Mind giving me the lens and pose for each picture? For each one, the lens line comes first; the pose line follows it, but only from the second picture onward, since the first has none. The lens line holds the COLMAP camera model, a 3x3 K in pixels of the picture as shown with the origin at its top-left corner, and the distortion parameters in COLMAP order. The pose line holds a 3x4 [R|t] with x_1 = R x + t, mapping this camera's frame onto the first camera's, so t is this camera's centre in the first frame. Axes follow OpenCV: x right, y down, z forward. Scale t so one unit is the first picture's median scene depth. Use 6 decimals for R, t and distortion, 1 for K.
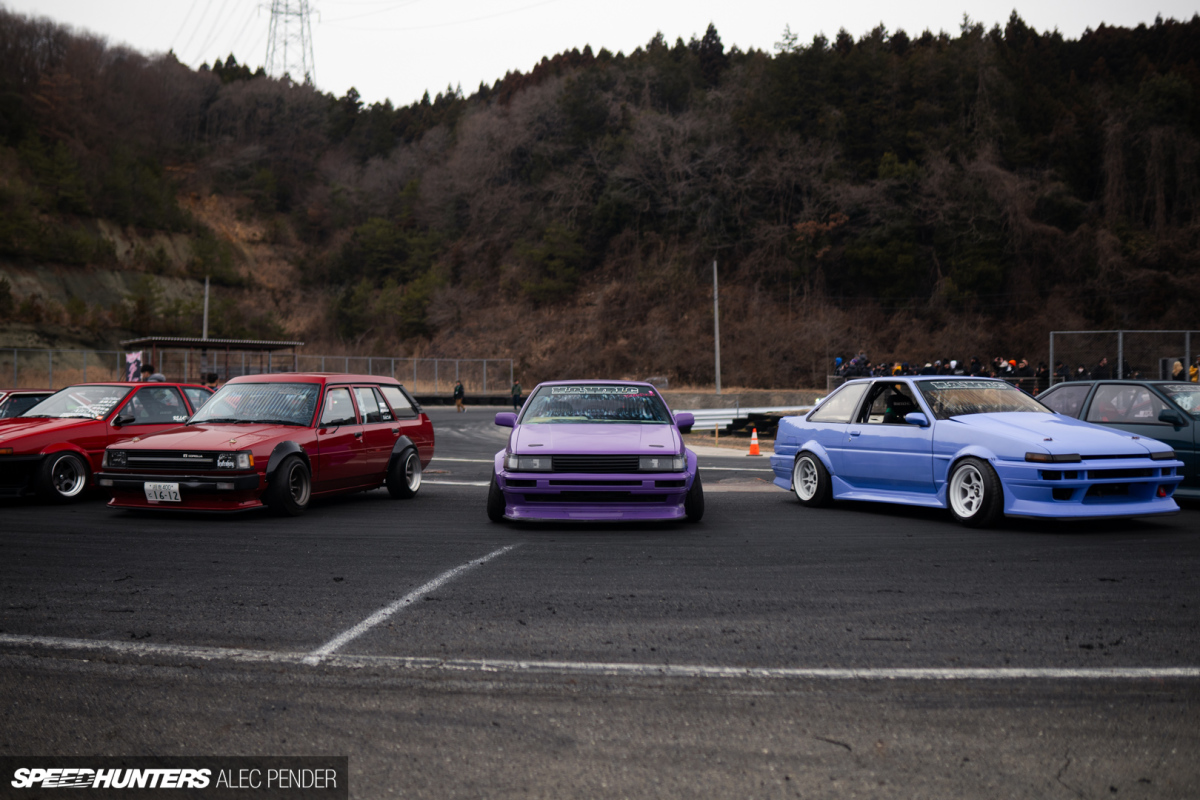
lens RADIAL K [[1315.3, 0, 595.0], [0, 1315.3, 336.7], [0, 0, 1]] dist [-0.041261, 0.000000]
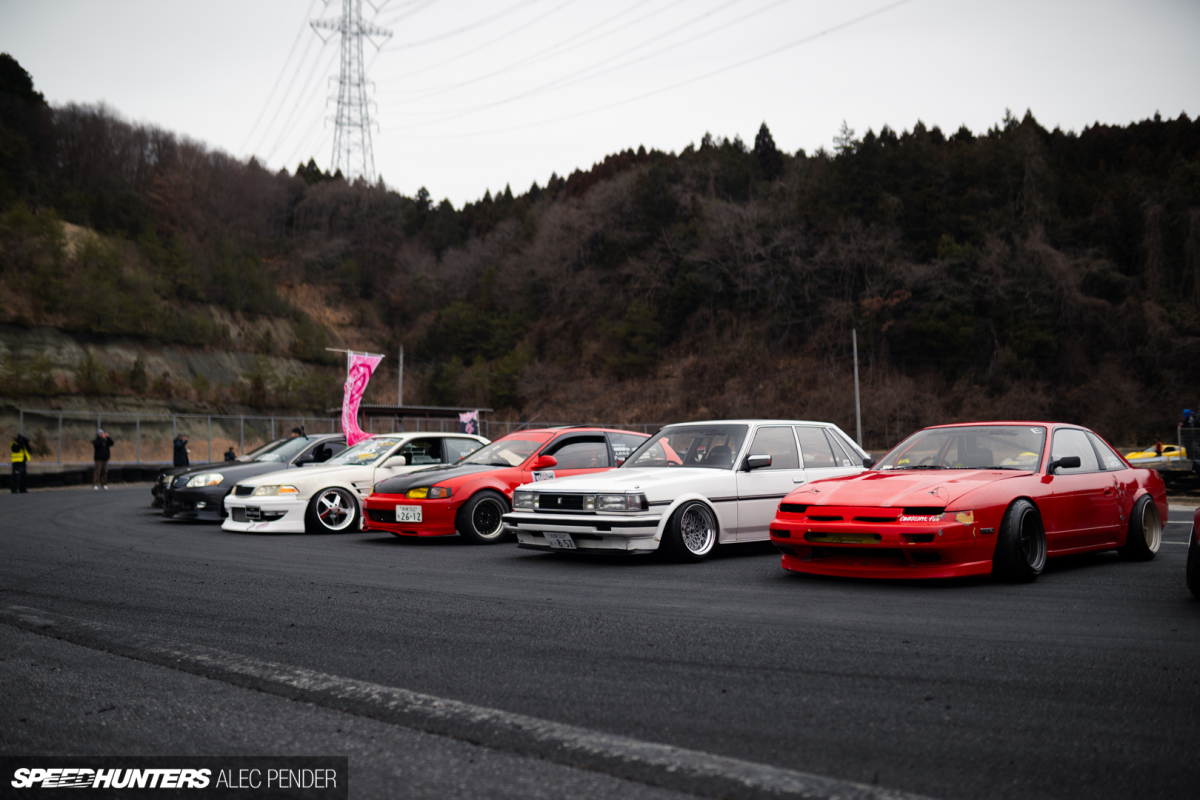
lens RADIAL K [[1146.7, 0, 596.3], [0, 1146.7, 393.5], [0, 0, 1]] dist [-0.033717, 0.000000]
pose [[0.999901, -0.011972, 0.007328, -0.070591], [0.012082, 0.999811, -0.015200, 0.003537], [-0.007145, 0.015287, 0.999858, 0.041598]]
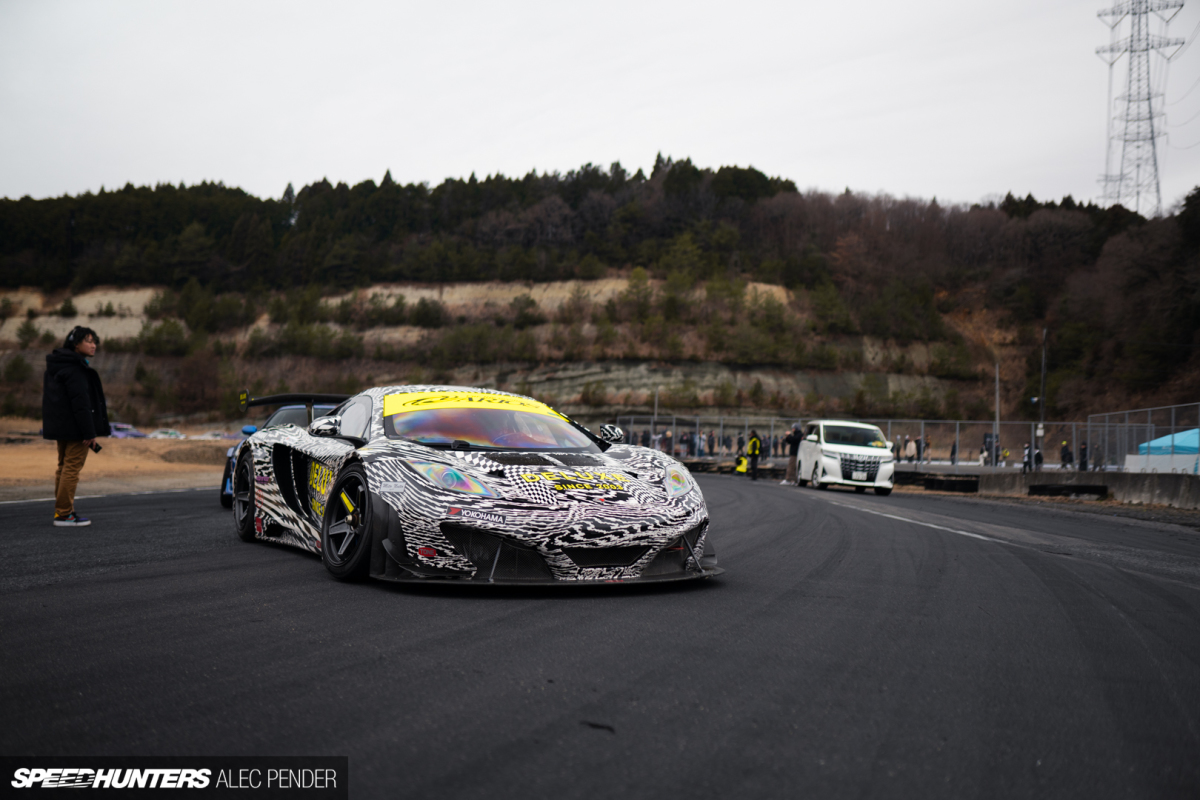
lens RADIAL K [[1146.7, 0, 604.9], [0, 1146.7, 408.3], [0, 0, 1]] dist [-0.033717, 0.000000]
pose [[0.676607, -0.006390, -0.736316, 0.395821], [0.000291, 0.999965, -0.008411, -0.000064], [0.736344, 0.005477, 0.676585, -0.066972]]
